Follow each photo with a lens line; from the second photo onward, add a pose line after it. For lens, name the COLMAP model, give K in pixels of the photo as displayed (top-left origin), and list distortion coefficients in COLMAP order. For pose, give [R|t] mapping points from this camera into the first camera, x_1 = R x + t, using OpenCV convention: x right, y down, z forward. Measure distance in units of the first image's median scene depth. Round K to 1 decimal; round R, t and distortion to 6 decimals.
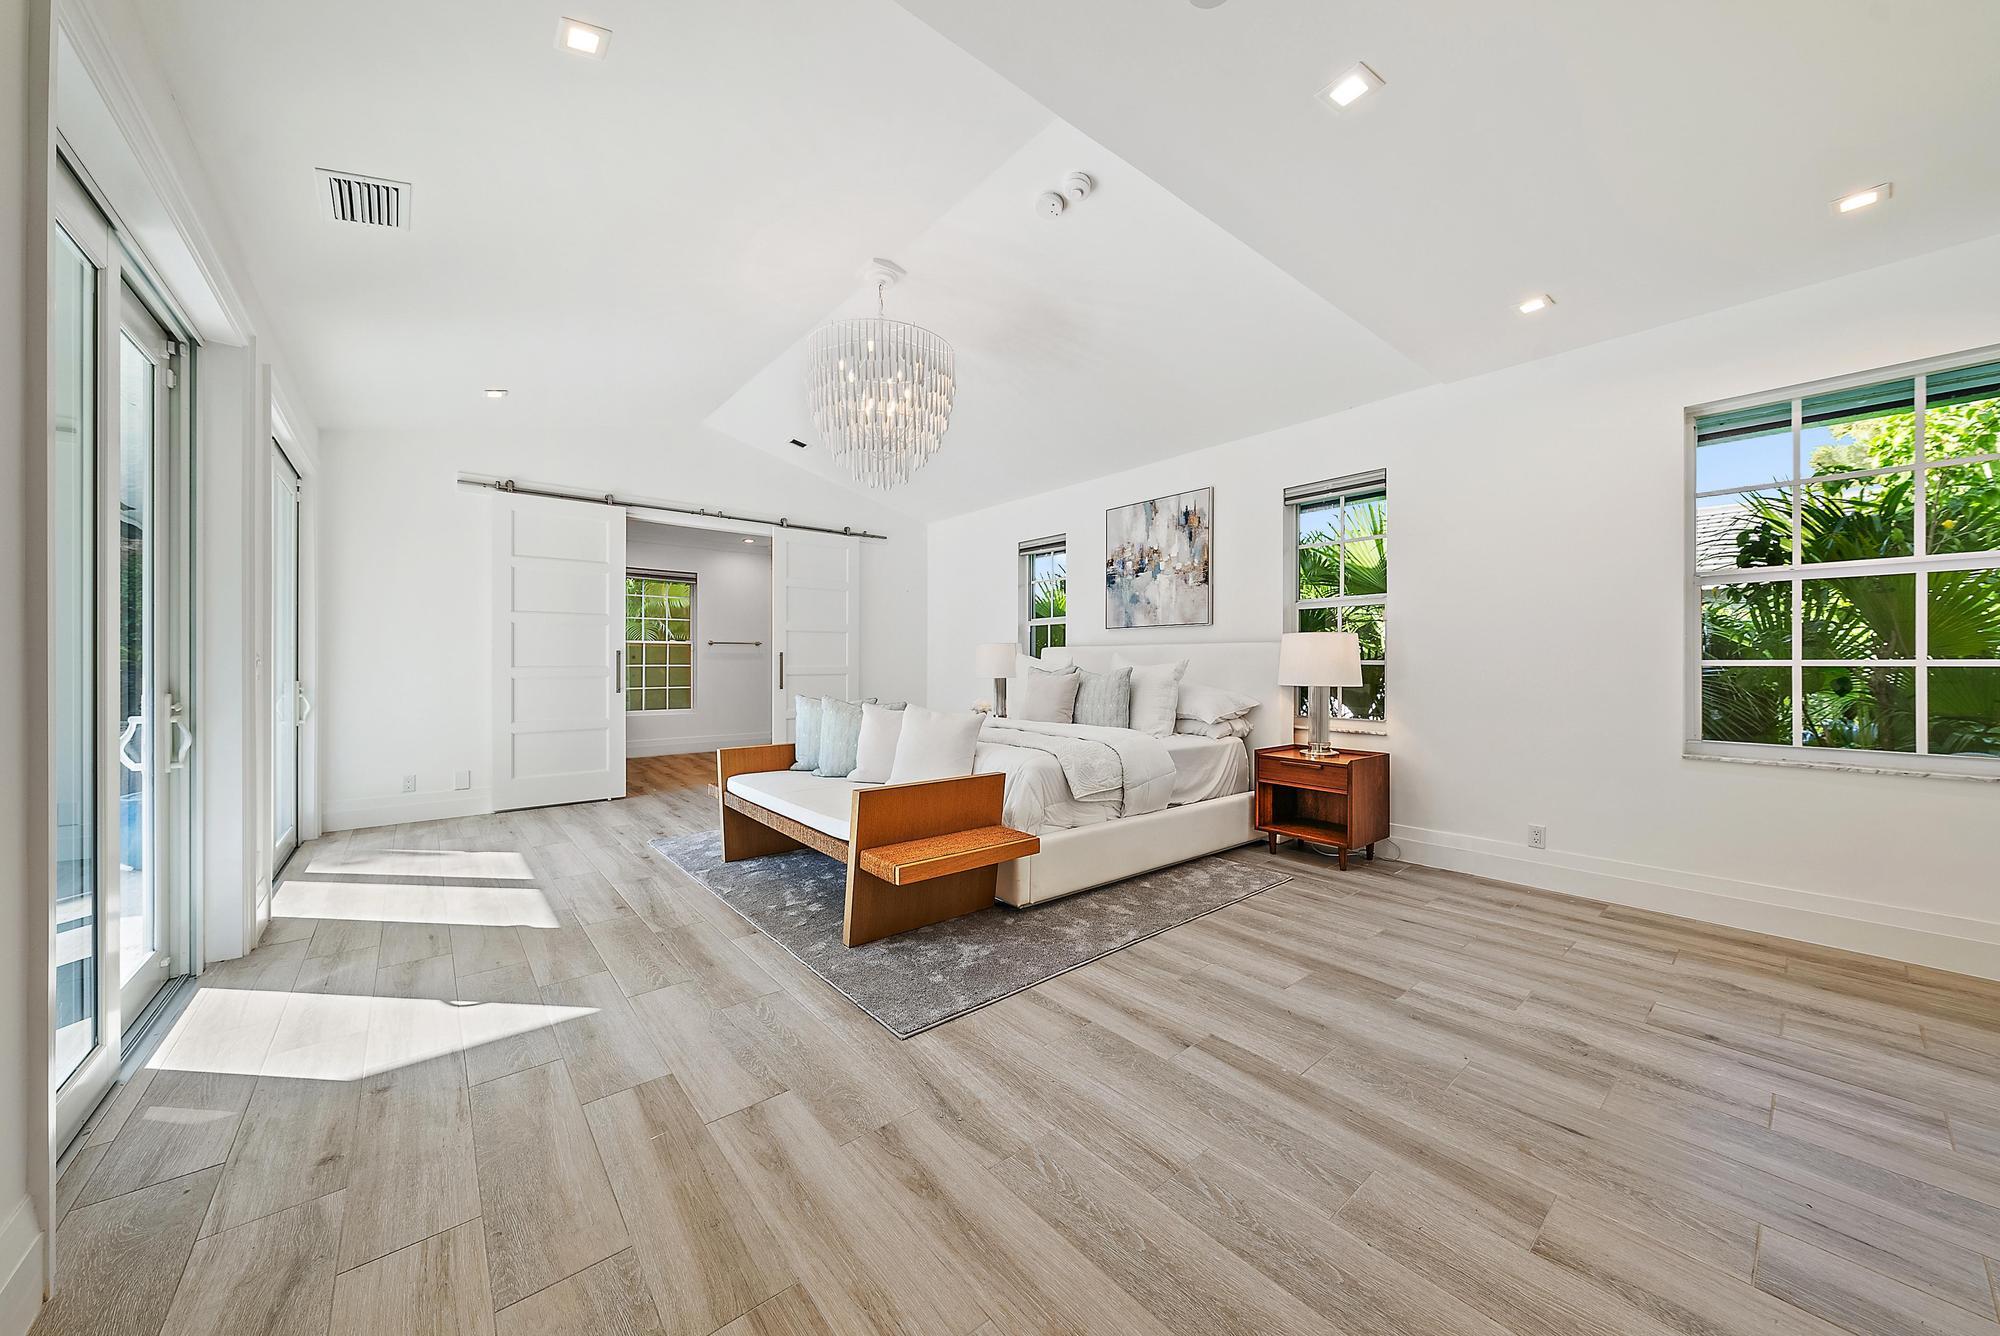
lens RADIAL K [[704.3, 0, 1004.1], [0, 704.3, 666.0], [0, 0, 1]] dist [0.000269, -0.000010]
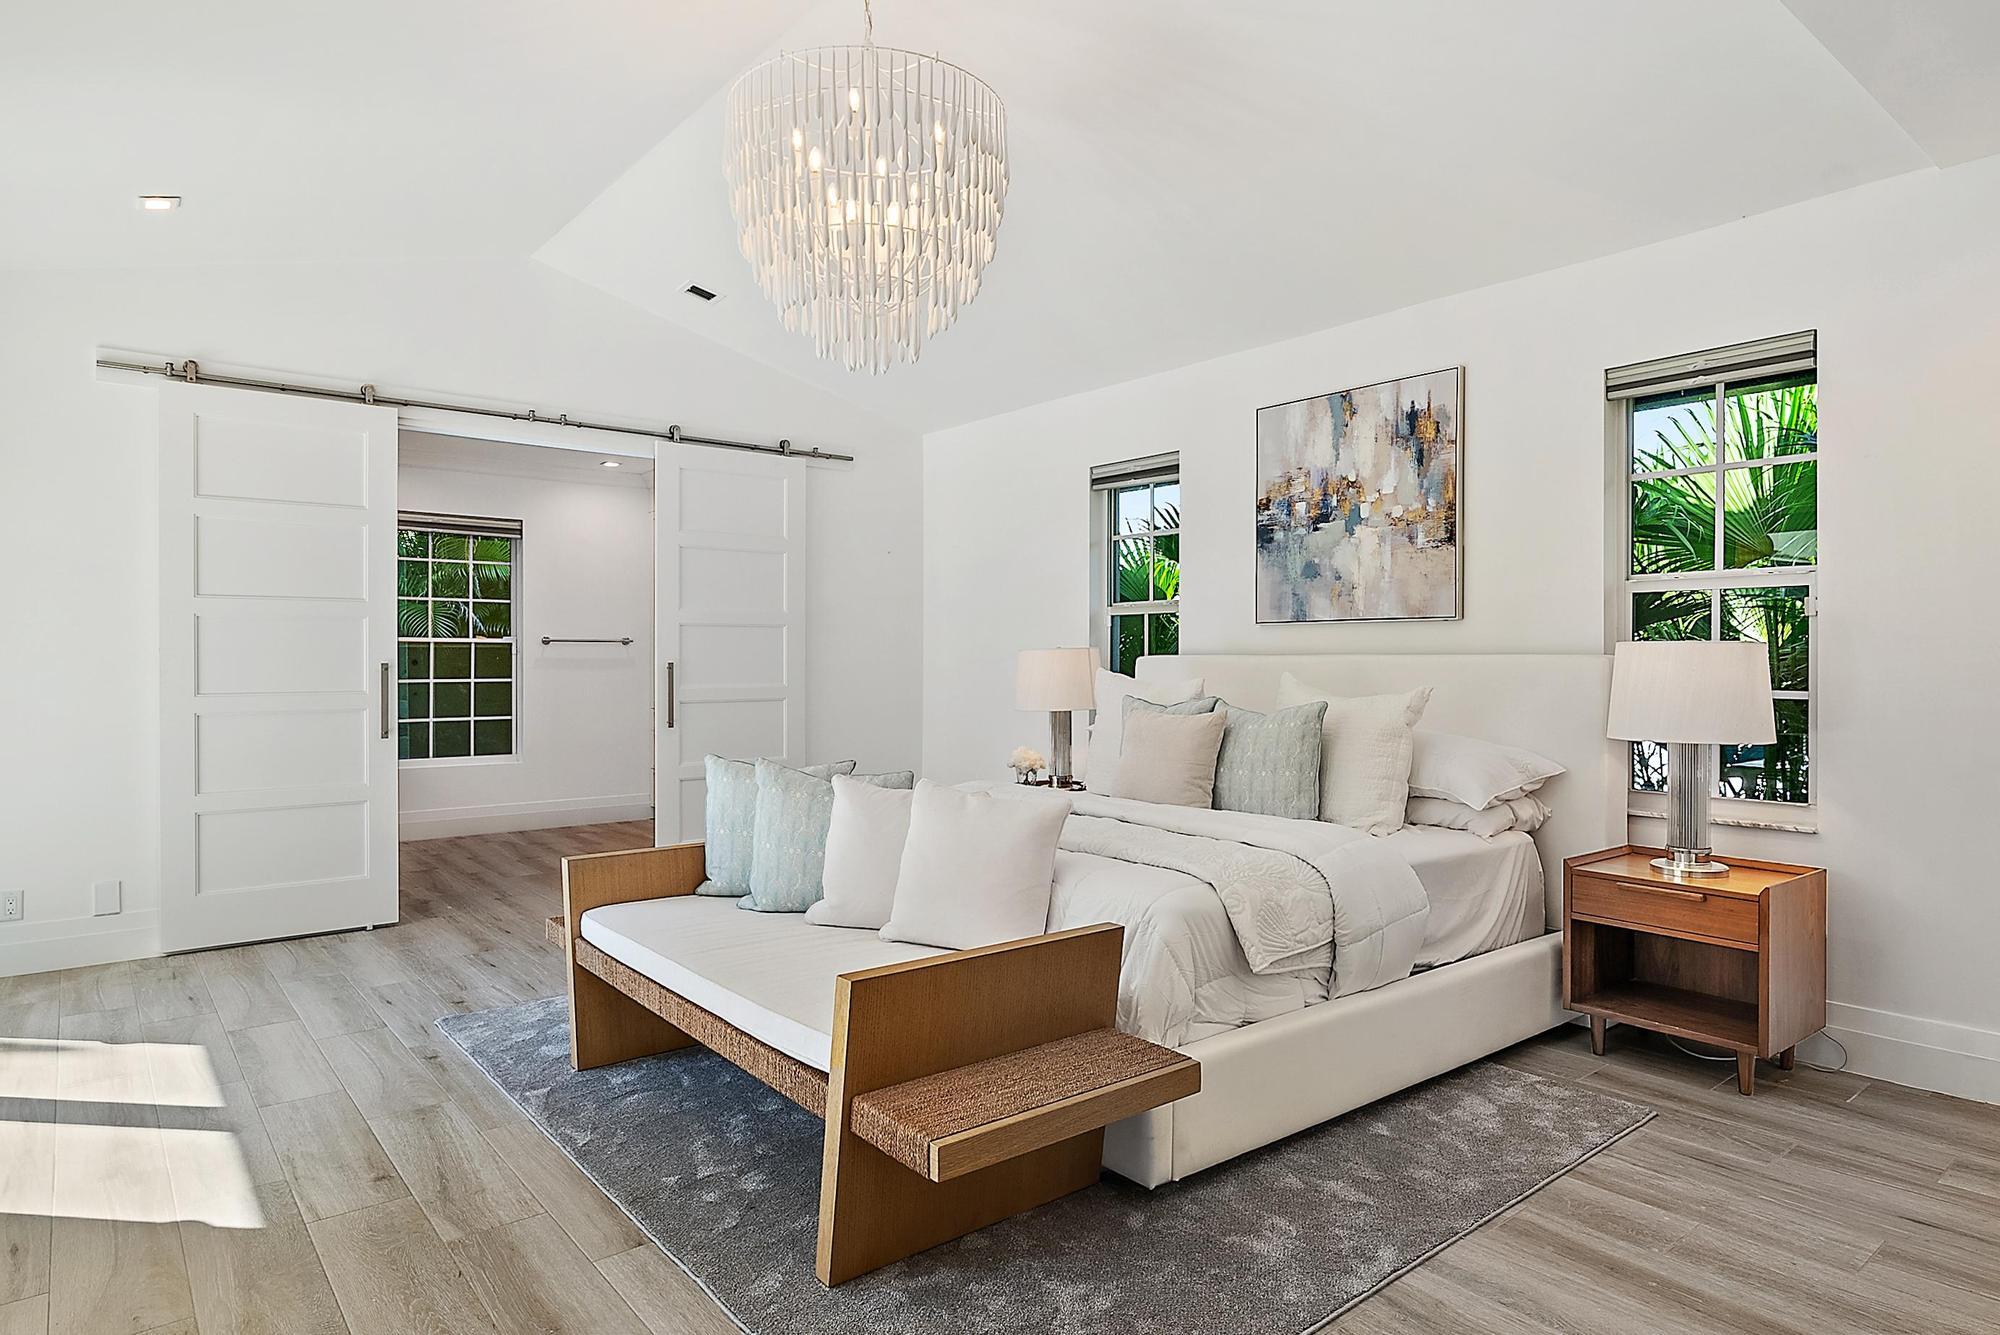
lens RADIAL K [[1153.0, 0, 1000.0], [0, 1153.0, 667.5], [0, 0, 1]] dist [-0.001118, 0.000500]
pose [[0.999853, -0.000510, -0.017164, -0.057795], [0.000581, 0.999991, 0.004175, -0.031217], [0.017161, -0.004185, 0.999844, 0.125664]]
